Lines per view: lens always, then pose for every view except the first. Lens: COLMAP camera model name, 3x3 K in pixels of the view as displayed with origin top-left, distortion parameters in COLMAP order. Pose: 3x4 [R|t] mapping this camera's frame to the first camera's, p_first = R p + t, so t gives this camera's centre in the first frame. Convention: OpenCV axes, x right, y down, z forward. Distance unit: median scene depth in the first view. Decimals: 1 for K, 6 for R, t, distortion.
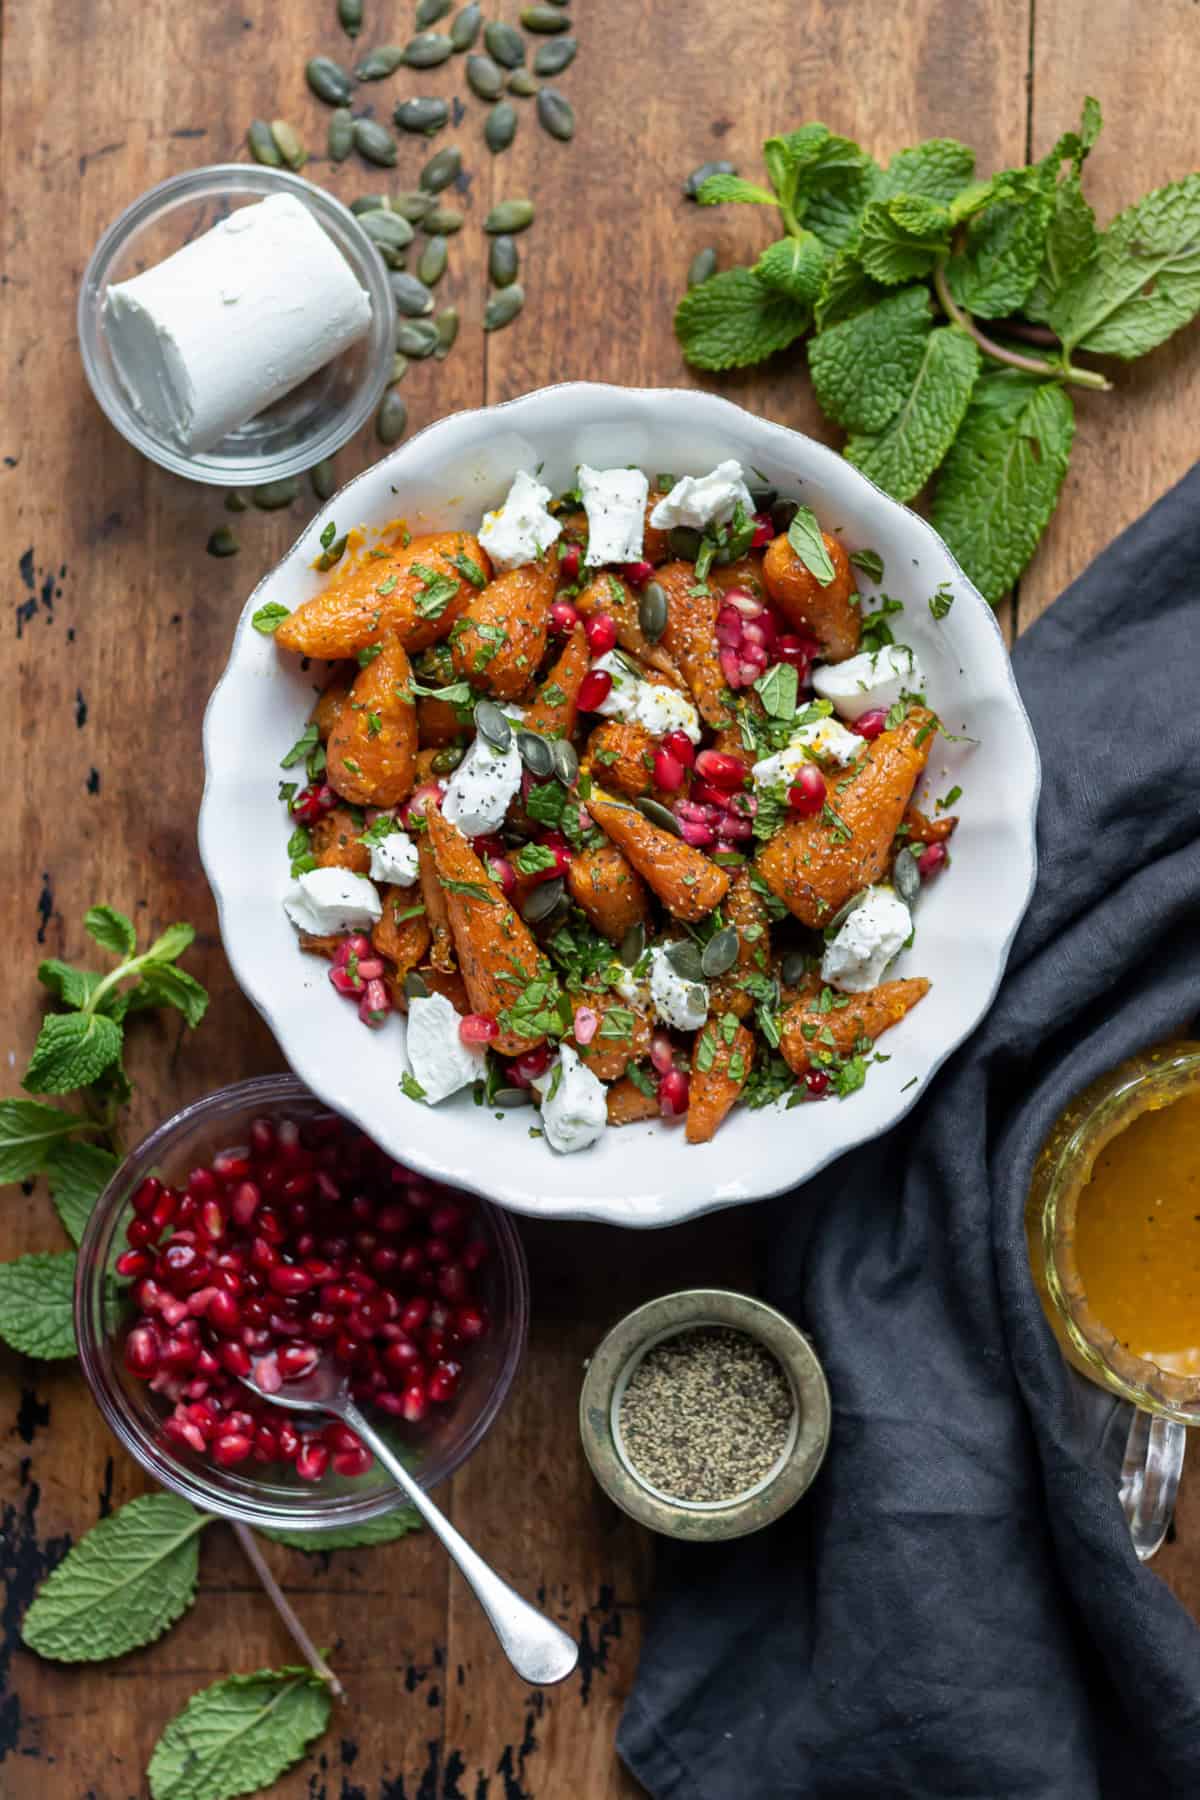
lens RADIAL K [[5137.5, 0, 600.0], [0, 5137.5, 900.0], [0, 0, 1]] dist [-0.119939, 1.100256]
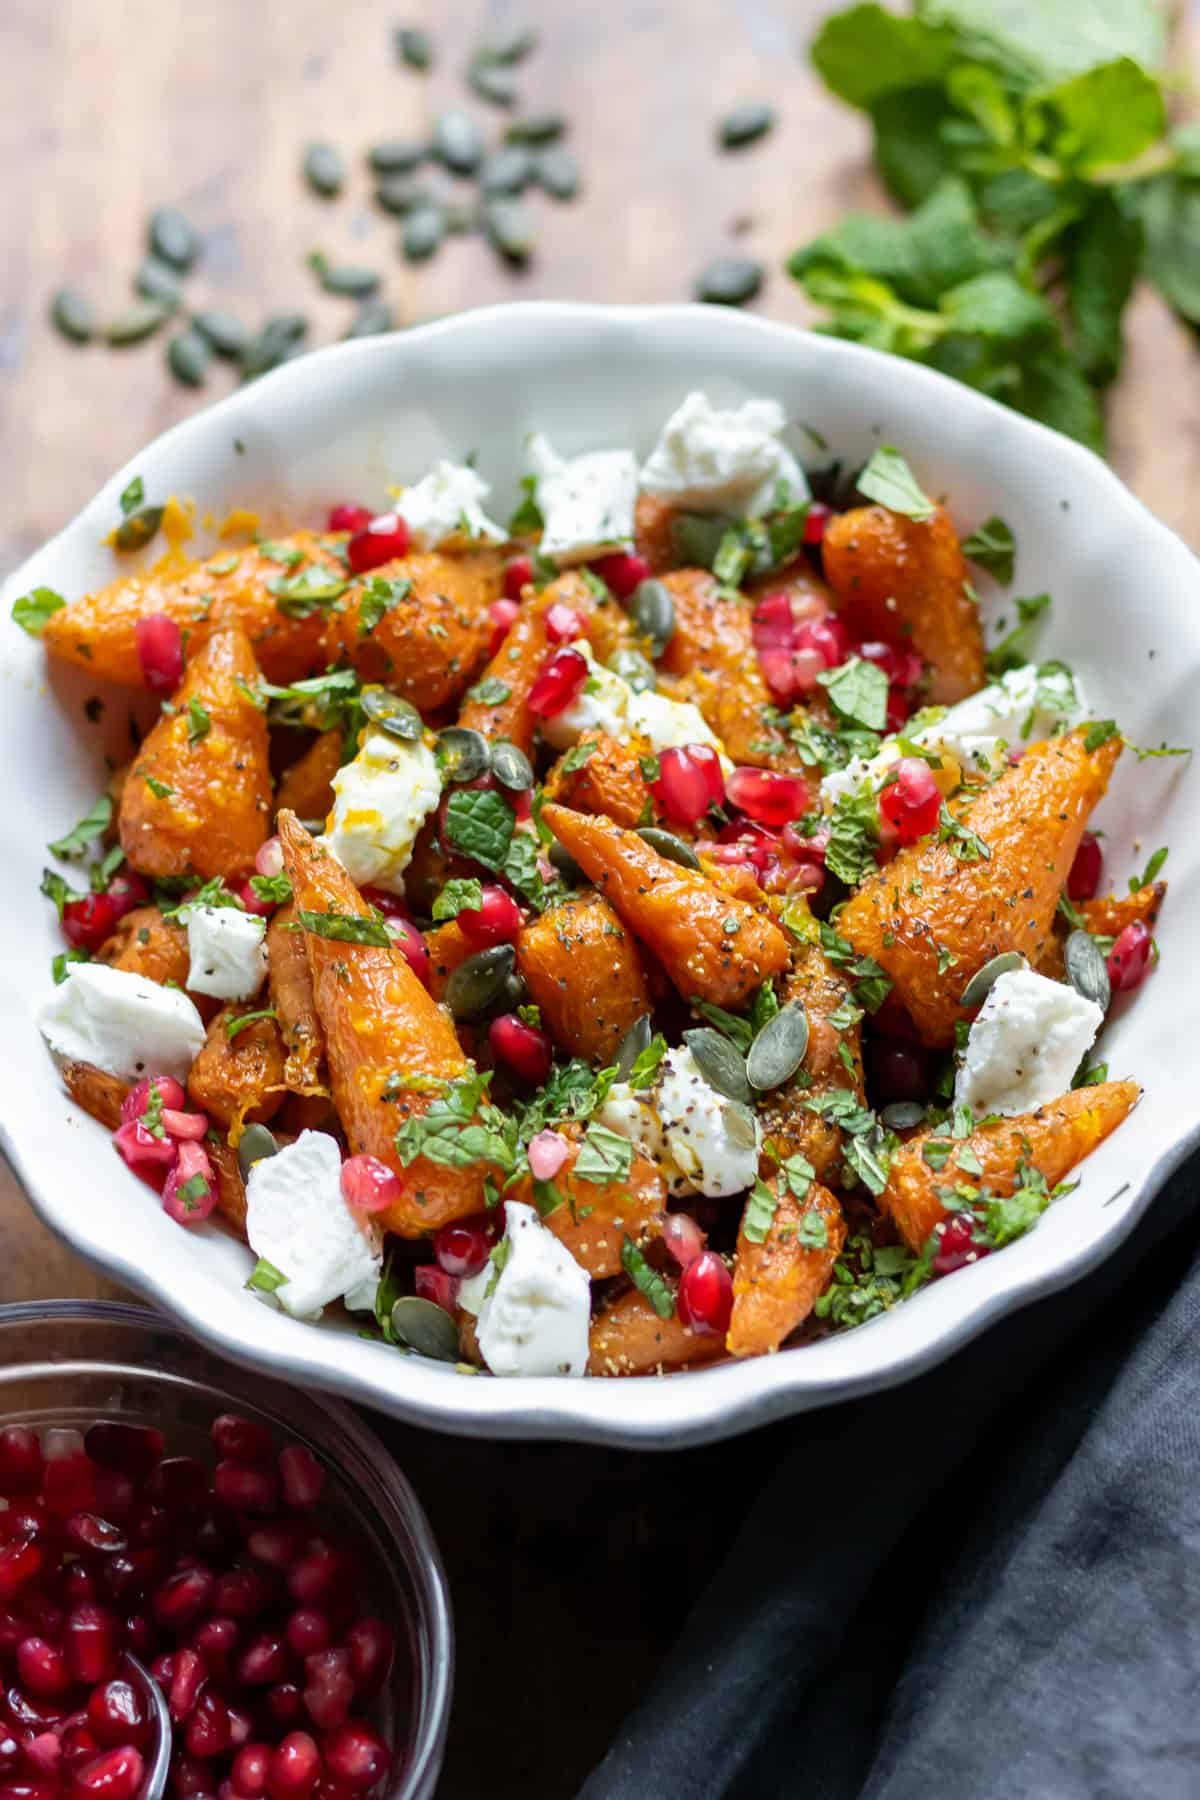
lens RADIAL K [[5137.5, 0, 600.0], [0, 5137.5, 900.0], [0, 0, 1]] dist [-0.119939, 1.100256]
pose [[0.999540, -0.028238, -0.011029, 0.010083], [0.017132, 0.826310, -0.562955, 0.324827], [0.025010, 0.562508, 0.826414, 0.504922]]
